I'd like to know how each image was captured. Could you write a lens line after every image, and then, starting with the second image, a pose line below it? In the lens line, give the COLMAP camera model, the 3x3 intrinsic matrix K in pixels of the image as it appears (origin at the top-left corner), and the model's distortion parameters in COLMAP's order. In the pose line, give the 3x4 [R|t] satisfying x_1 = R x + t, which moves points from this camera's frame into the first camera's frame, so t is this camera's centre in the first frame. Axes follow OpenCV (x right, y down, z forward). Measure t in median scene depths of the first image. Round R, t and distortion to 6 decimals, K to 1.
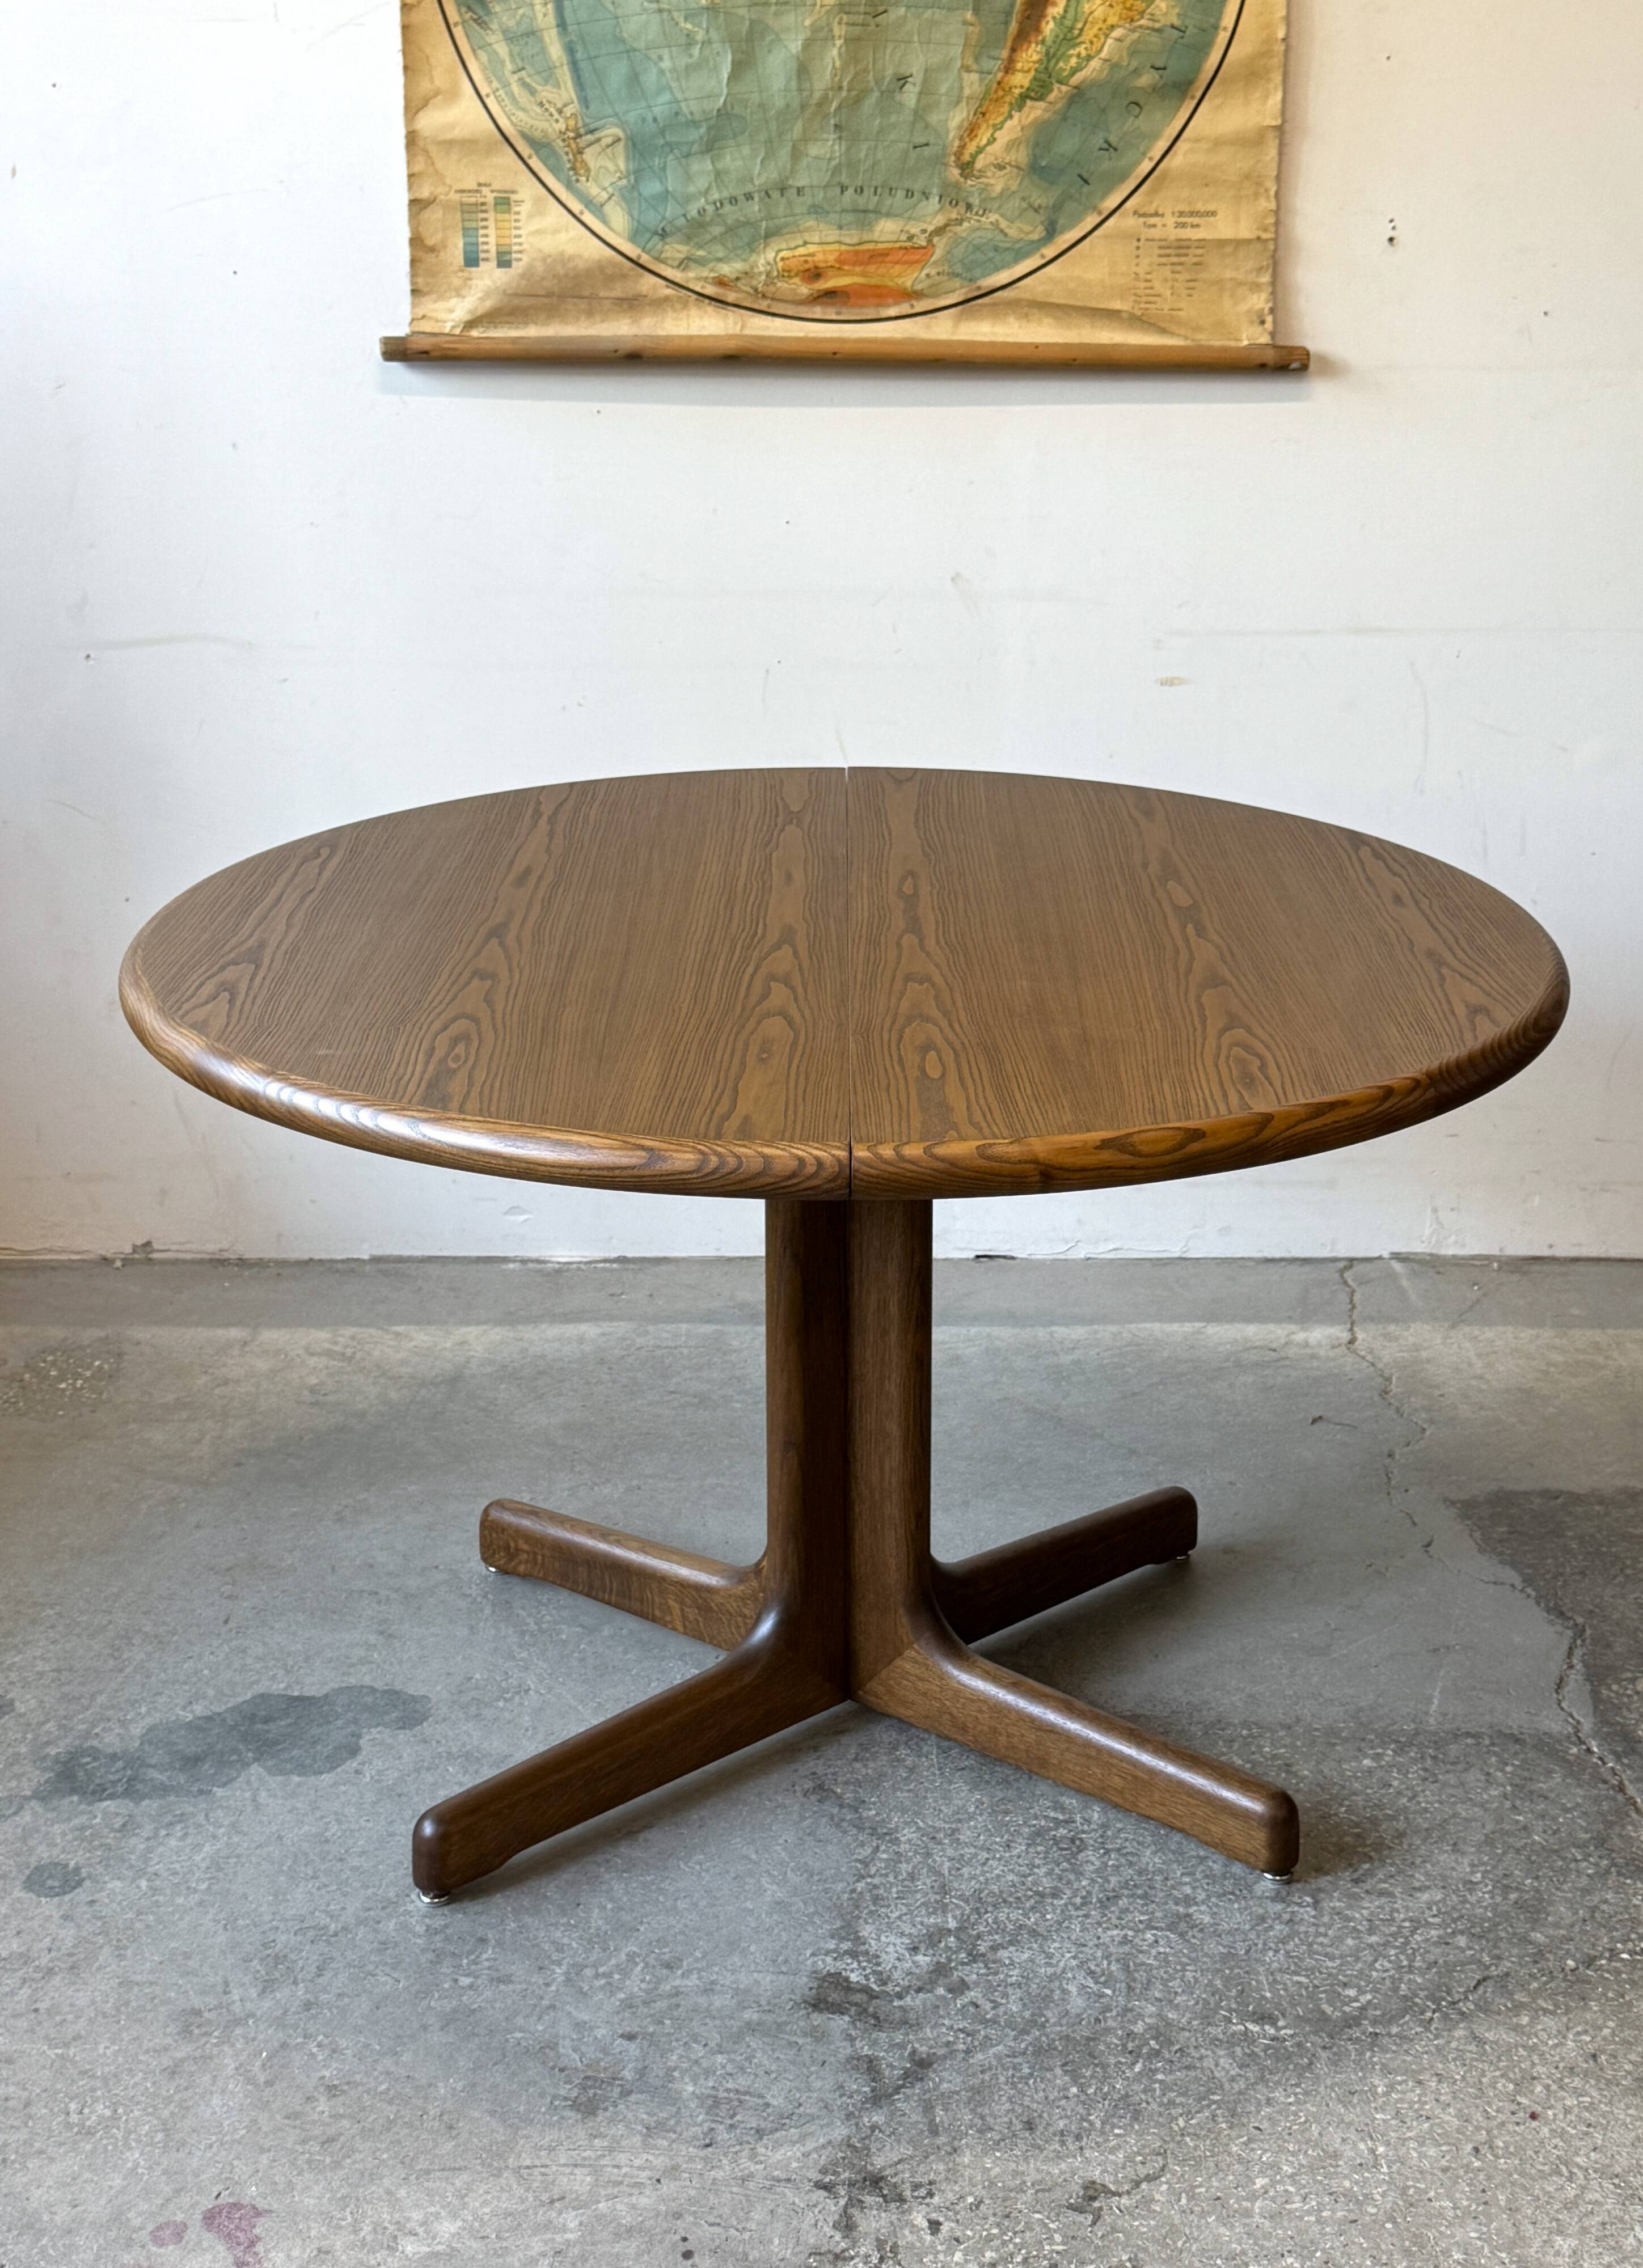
lens RADIAL K [[2910.4, 0, 896.2], [0, 2910.4, 1067.8], [0, 0, 1]] dist [0.199295, -0.481675]
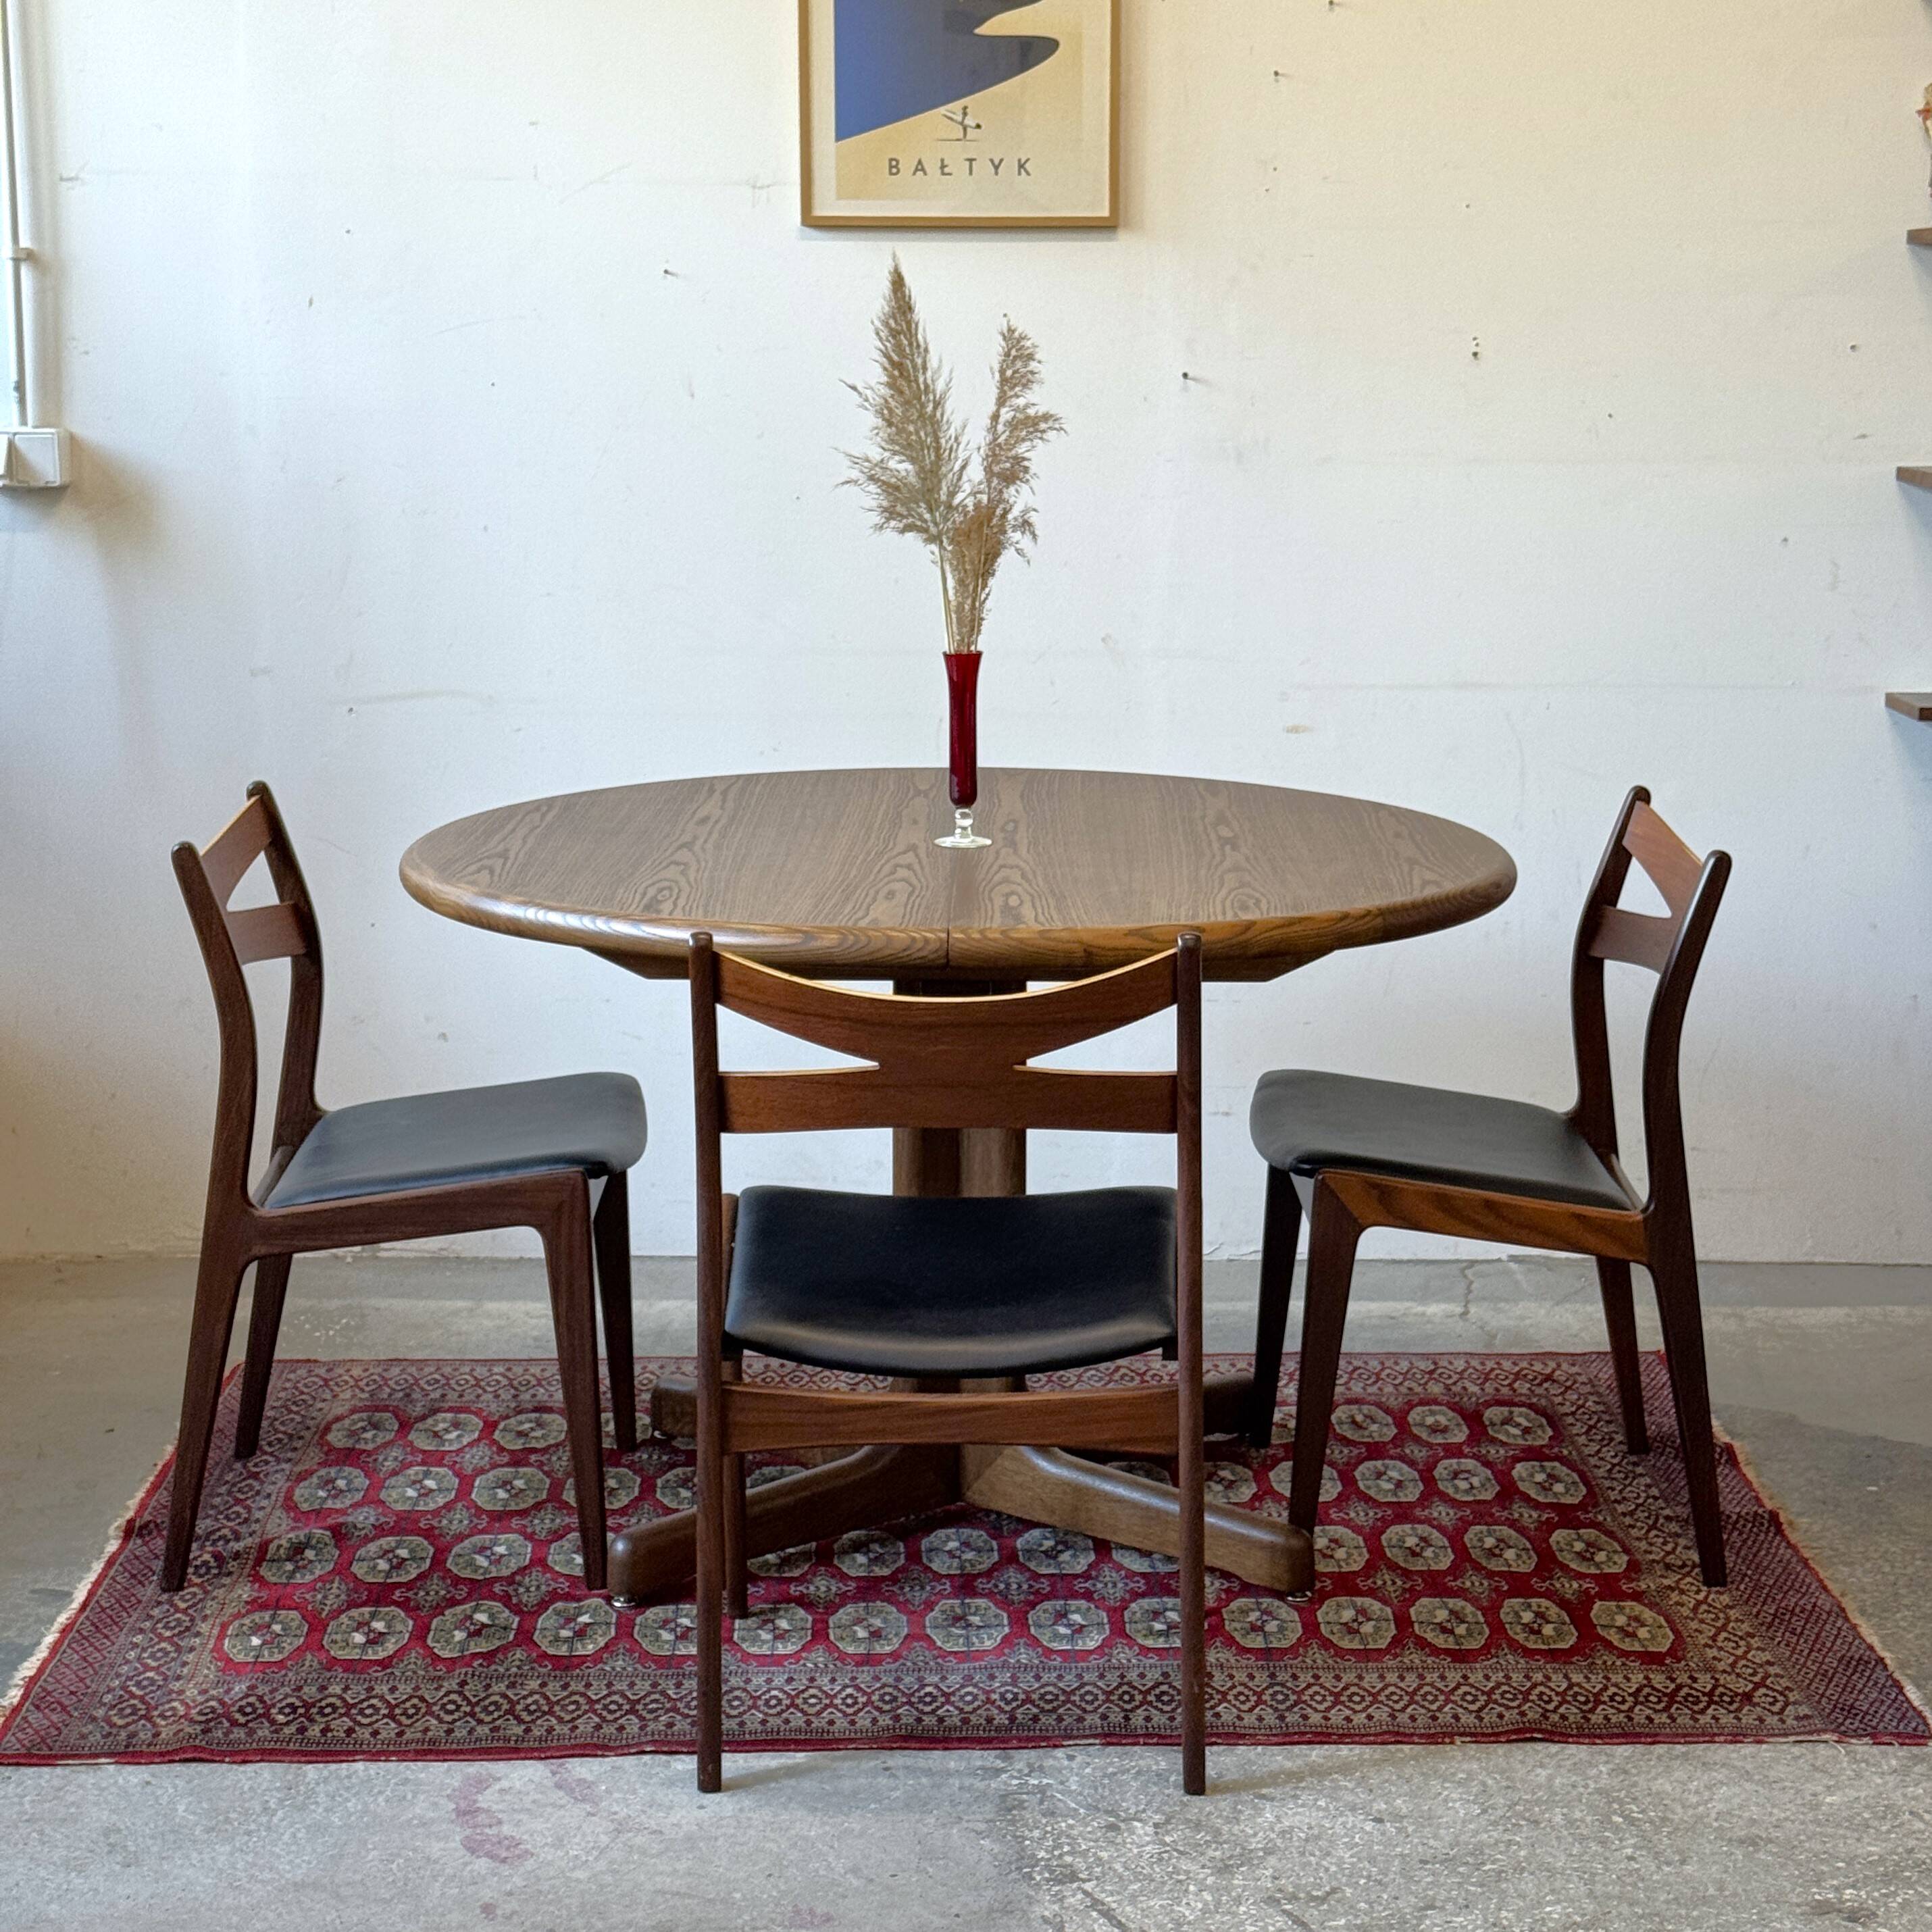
lens RADIAL K [[3741.6, 0, 1018.3], [0, 3741.6, 947.7], [0, 0, 1]] dist [0.079665, 0.319180]
pose [[0.999868, -0.000159, -0.016272, 0.010972], [-0.002149, 0.989907, -0.141702, 0.175348], [0.016131, 0.141718, 0.989776, -0.473768]]
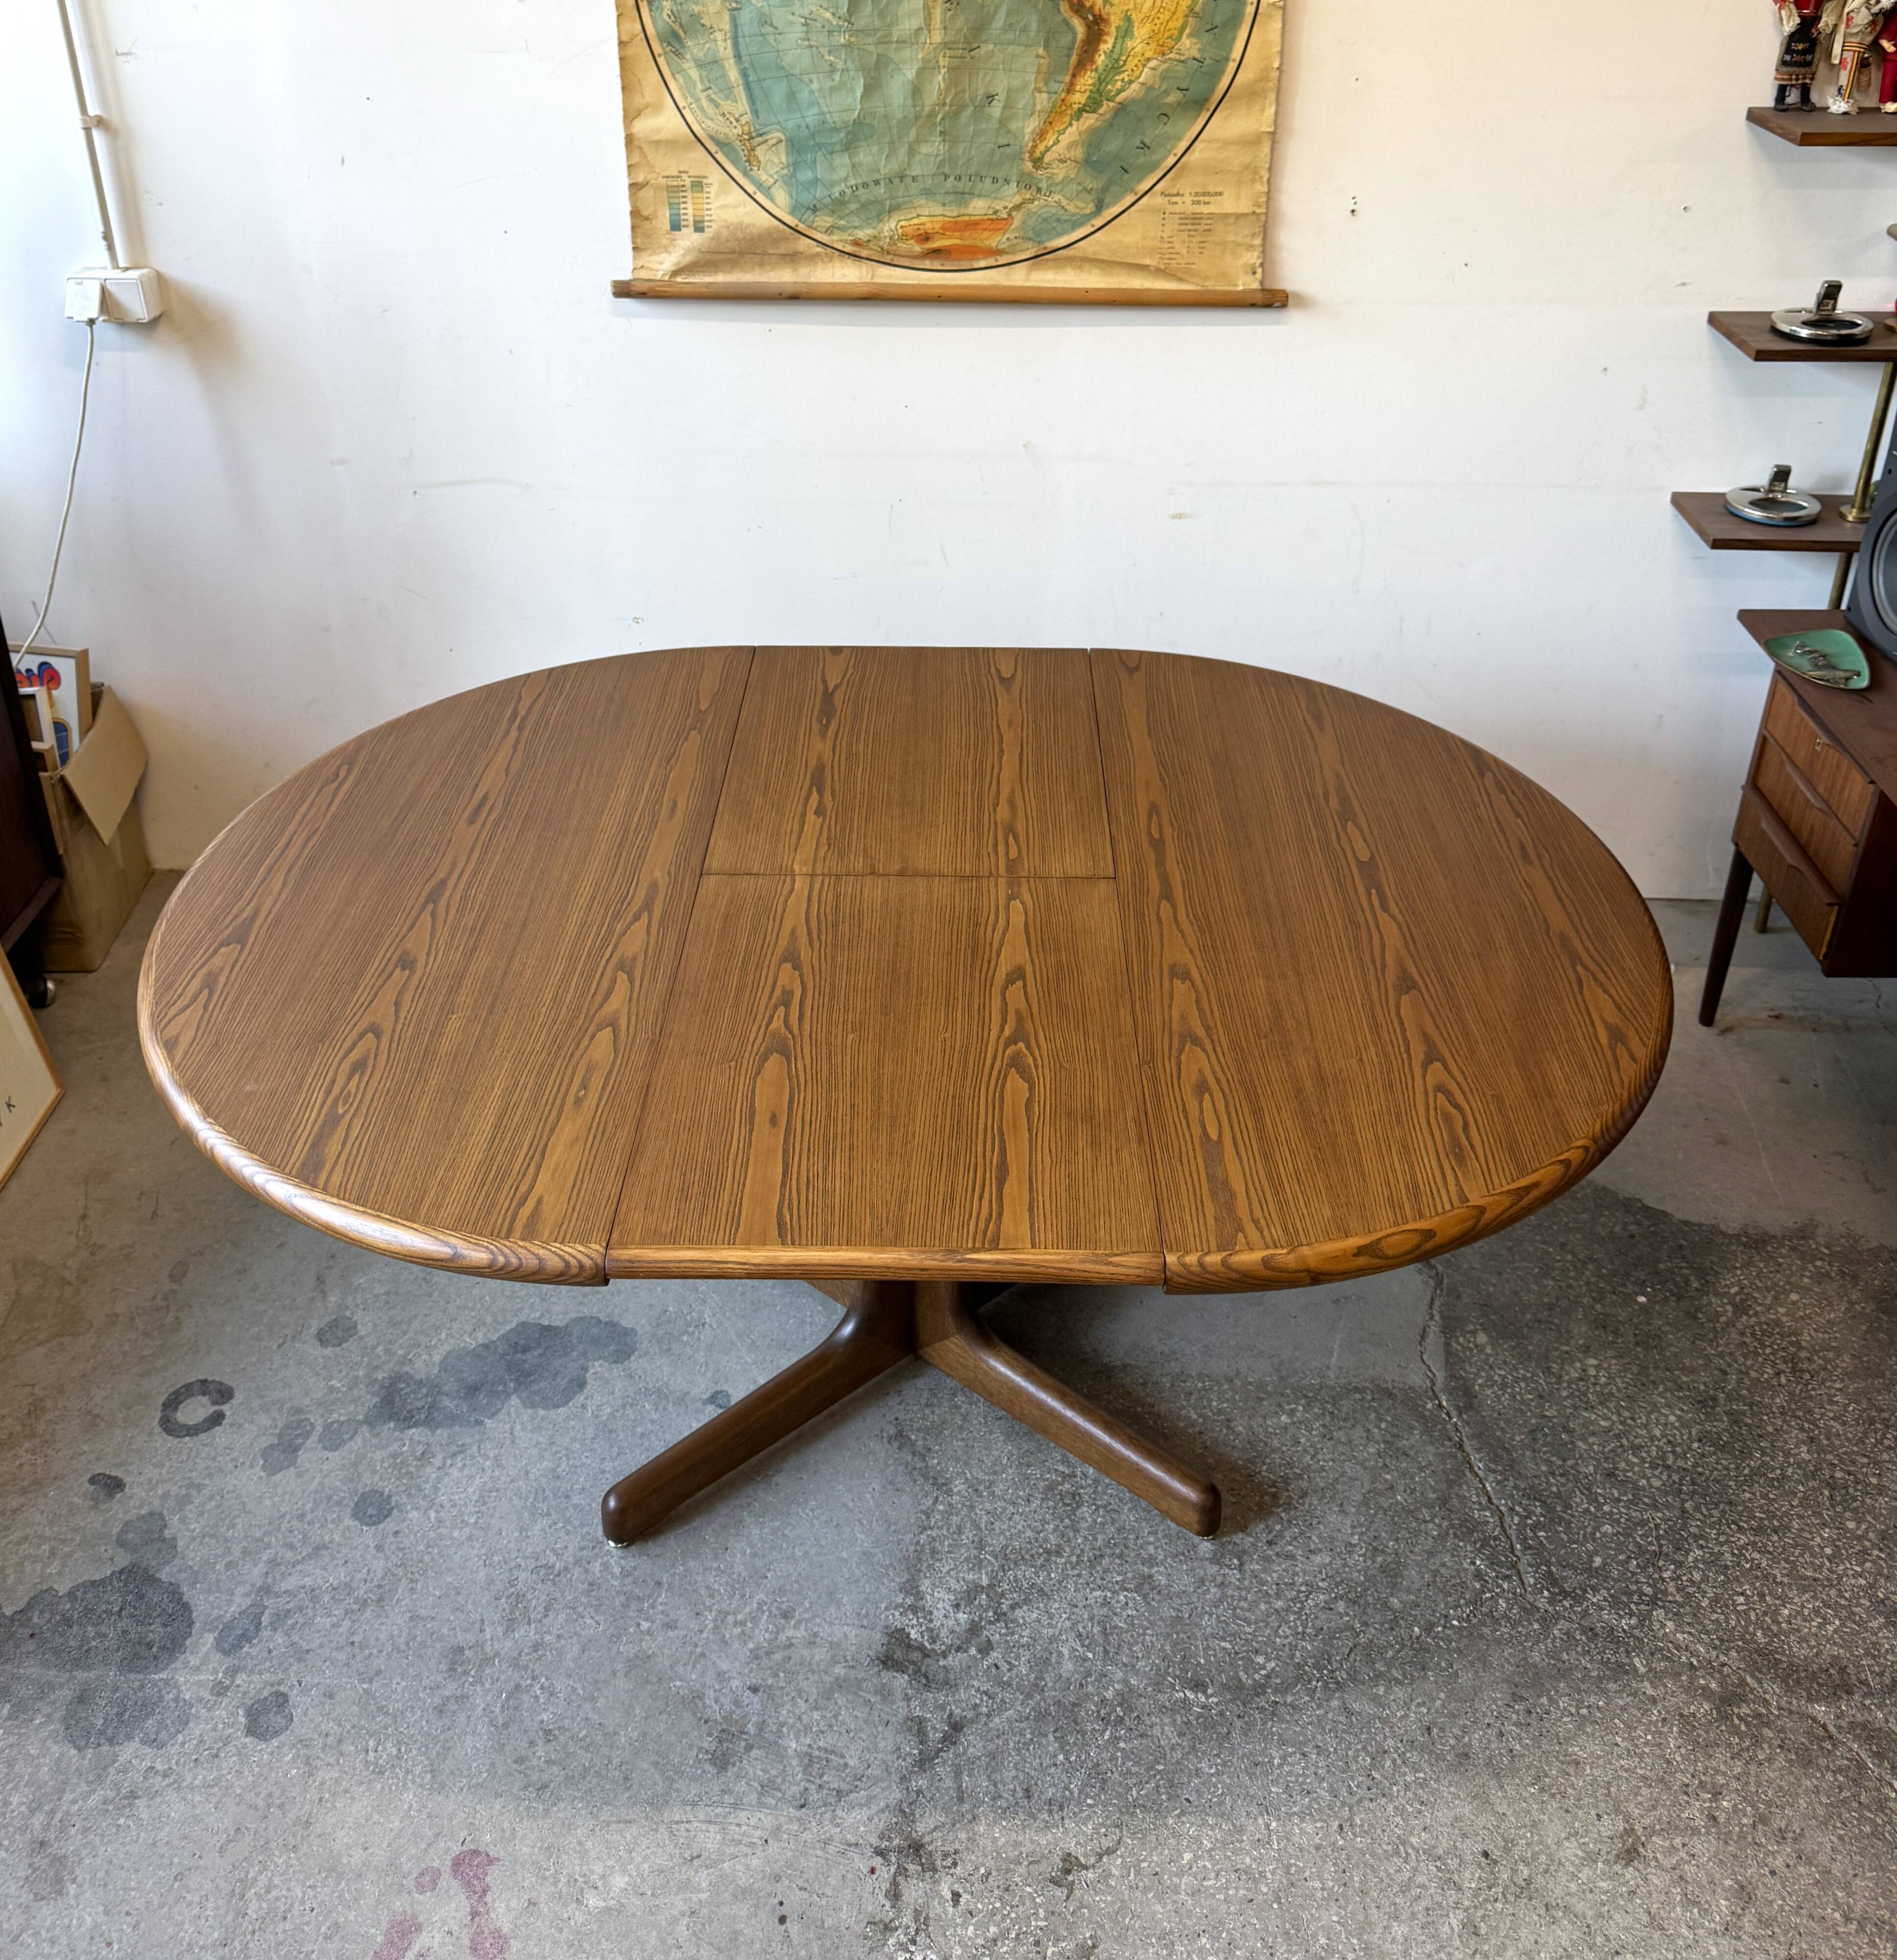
lens RADIAL K [[1793.4, 0, 948.7], [0, 1793.4, 685.5], [0, 0, 1]] dist [0.124828, -0.220979]
pose [[0.998946, 0.017897, -0.042265, 0.023550], [-0.010633, 0.986033, 0.166211, -0.215914], [0.044649, -0.165586, 0.985184, 0.150307]]
